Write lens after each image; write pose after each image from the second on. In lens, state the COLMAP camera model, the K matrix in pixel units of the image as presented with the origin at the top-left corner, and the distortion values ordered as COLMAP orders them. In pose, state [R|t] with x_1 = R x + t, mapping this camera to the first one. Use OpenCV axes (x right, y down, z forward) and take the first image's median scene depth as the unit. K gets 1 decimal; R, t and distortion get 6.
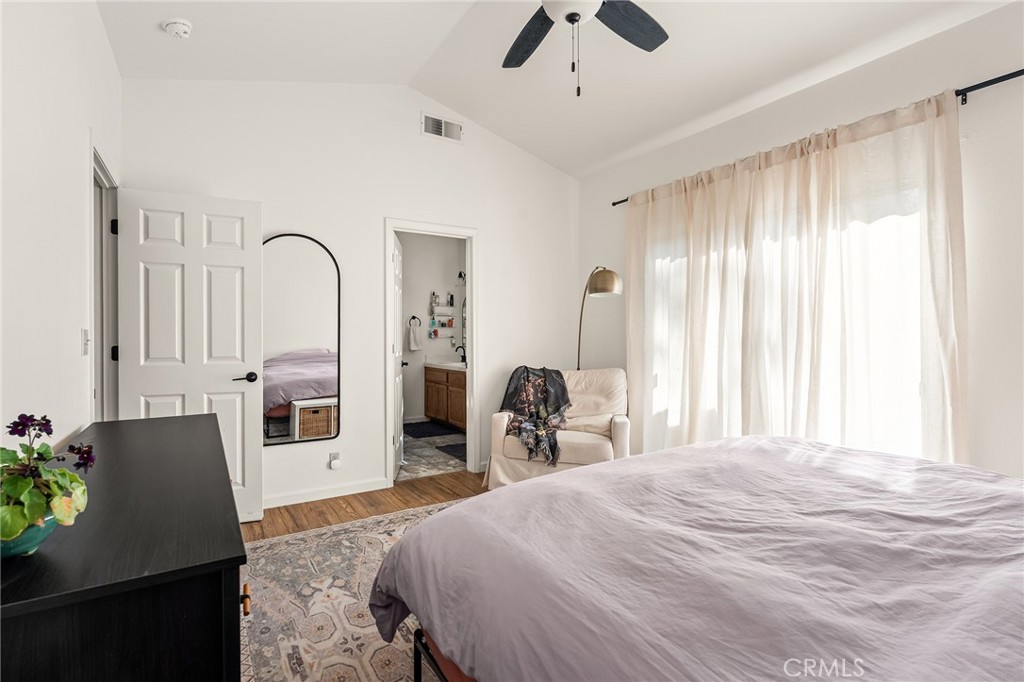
lens RADIAL K [[448.7, 0, 508.7], [0, 448.7, 339.3], [0, 0, 1]] dist [-0.007680, -0.000553]
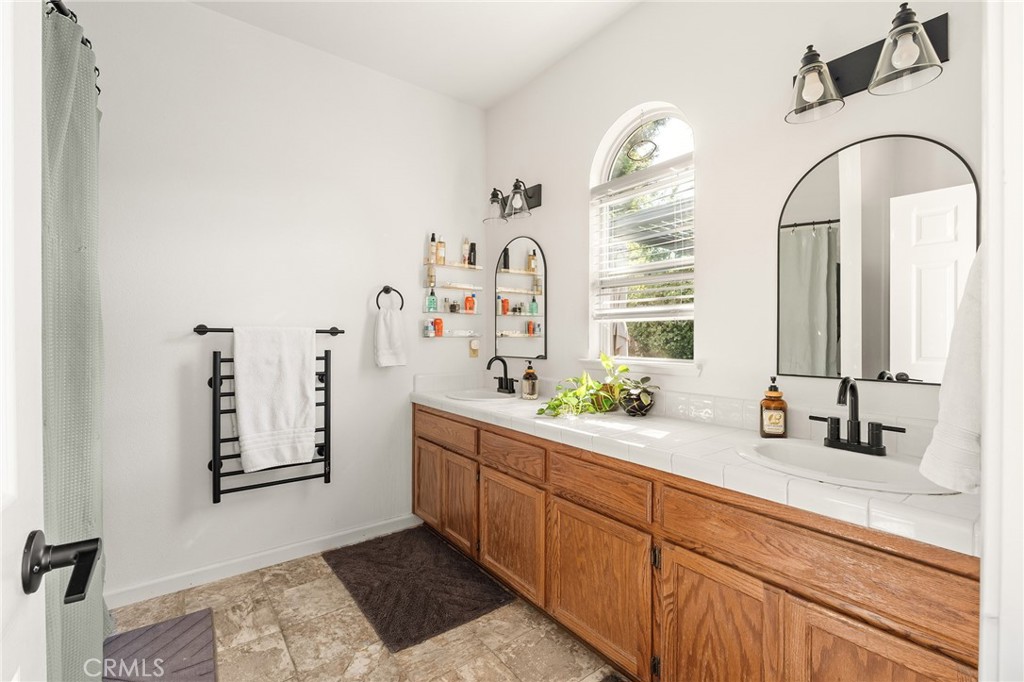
lens RADIAL K [[448.7, 0, 513.8], [0, 448.7, 337.3], [0, 0, 1]] dist [-0.007680, -0.000553]
pose [[0.997725, 0.001327, 0.067396, -0.117477], [-0.000901, 0.999979, -0.006363, -0.000303], [-0.067403, 0.006288, 0.997706, 0.553435]]
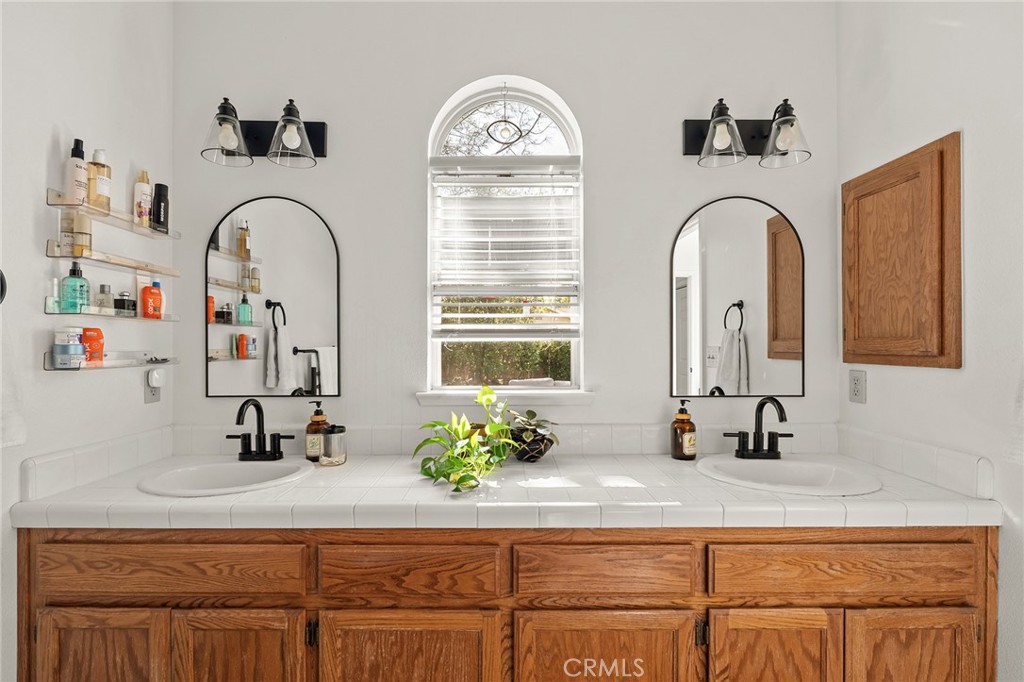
lens RADIAL K [[448.7, 0, 509.0], [0, 448.7, 346.0], [0, 0, 1]] dist [-0.007680, -0.000553]
pose [[0.550432, -0.001540, 0.834879, -0.225956], [0.008958, 0.999952, -0.004061, -0.010784], [-0.834832, 0.009714, 0.550419, 0.729077]]
